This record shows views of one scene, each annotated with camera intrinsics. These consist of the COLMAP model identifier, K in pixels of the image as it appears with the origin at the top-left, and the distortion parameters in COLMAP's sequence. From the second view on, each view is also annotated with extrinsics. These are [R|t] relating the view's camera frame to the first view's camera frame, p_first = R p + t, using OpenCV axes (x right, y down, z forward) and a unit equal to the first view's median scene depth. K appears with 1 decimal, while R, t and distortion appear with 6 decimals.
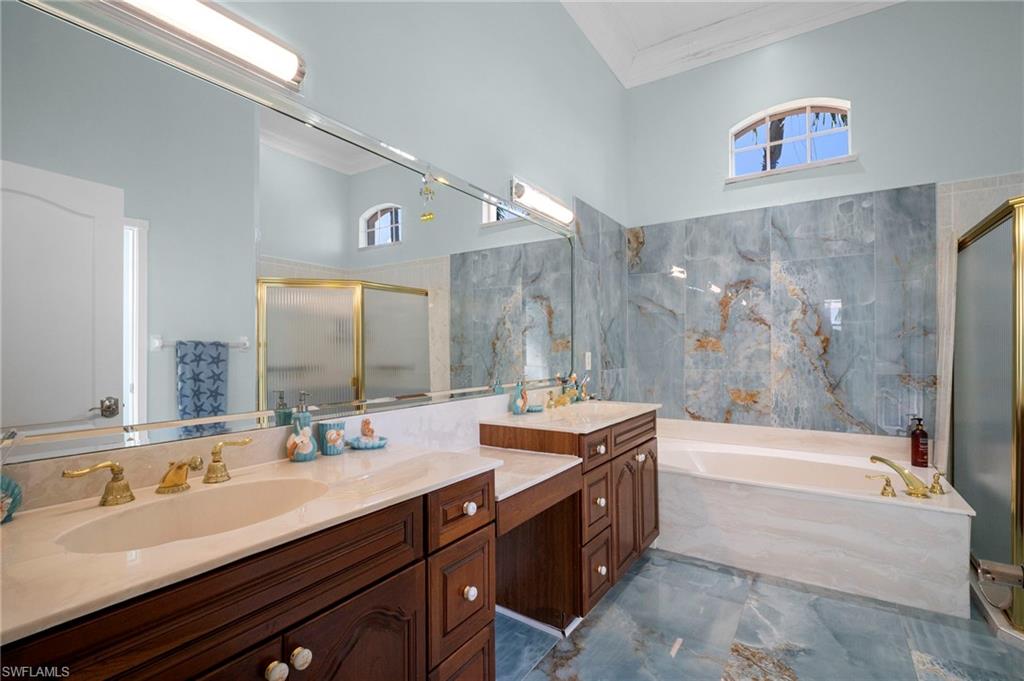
lens RADIAL K [[472.1, 0, 507.5], [0, 472.1, 345.4], [0, 0, 1]] dist [-0.013878, -0.000637]
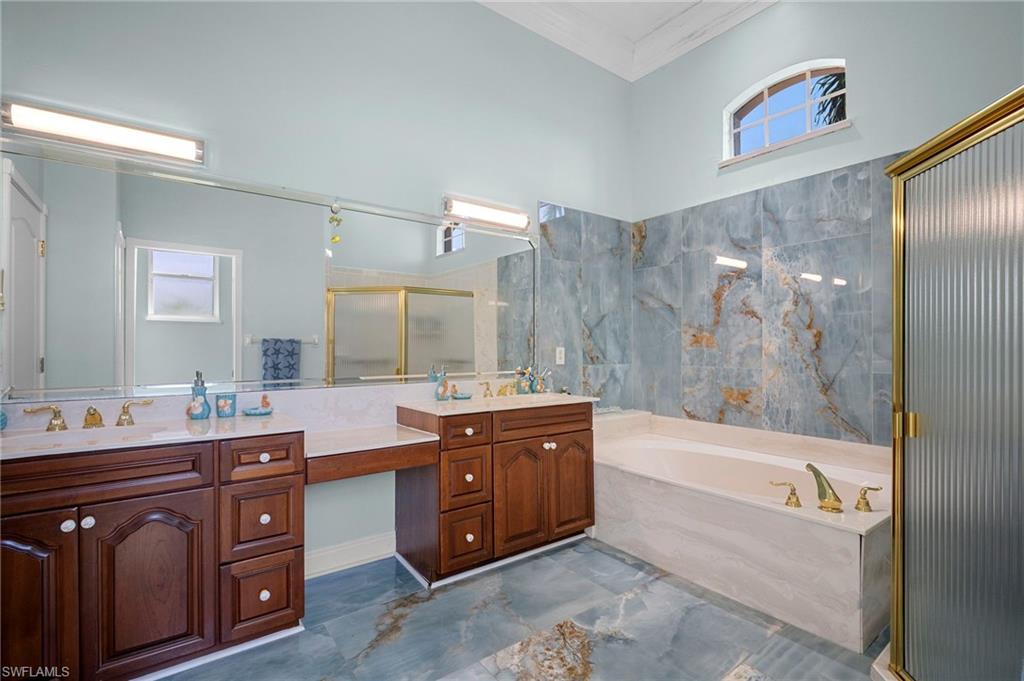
lens RADIAL K [[472.1, 0, 511.9], [0, 472.1, 344.4], [0, 0, 1]] dist [-0.013878, -0.000637]
pose [[0.943828, -0.000615, -0.330437, 0.424943], [0.001928, 0.999991, 0.003646, 0.003687], [0.330432, -0.004079, 0.943821, -0.024912]]
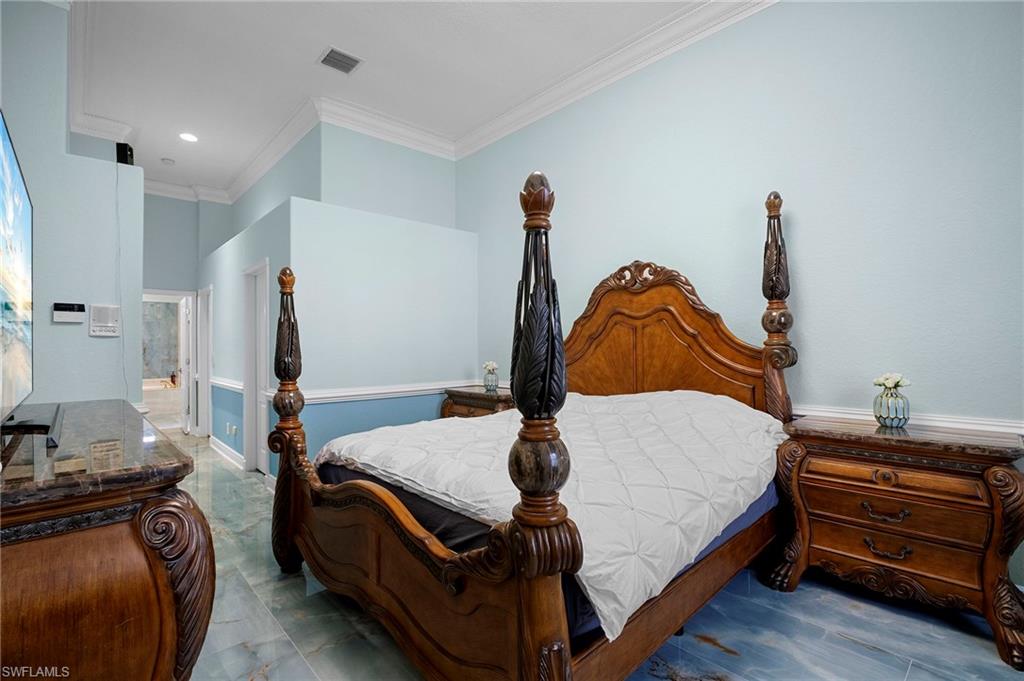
lens RADIAL K [[472.1, 0, 509.6], [0, 472.1, 341.3], [0, 0, 1]] dist [-0.013878, -0.000637]
pose [[0.210727, 0.002389, 0.977542, -1.741034], [-0.001919, 0.999996, -0.002030, -0.056956], [-0.977543, -0.001448, 0.210731, -1.897761]]
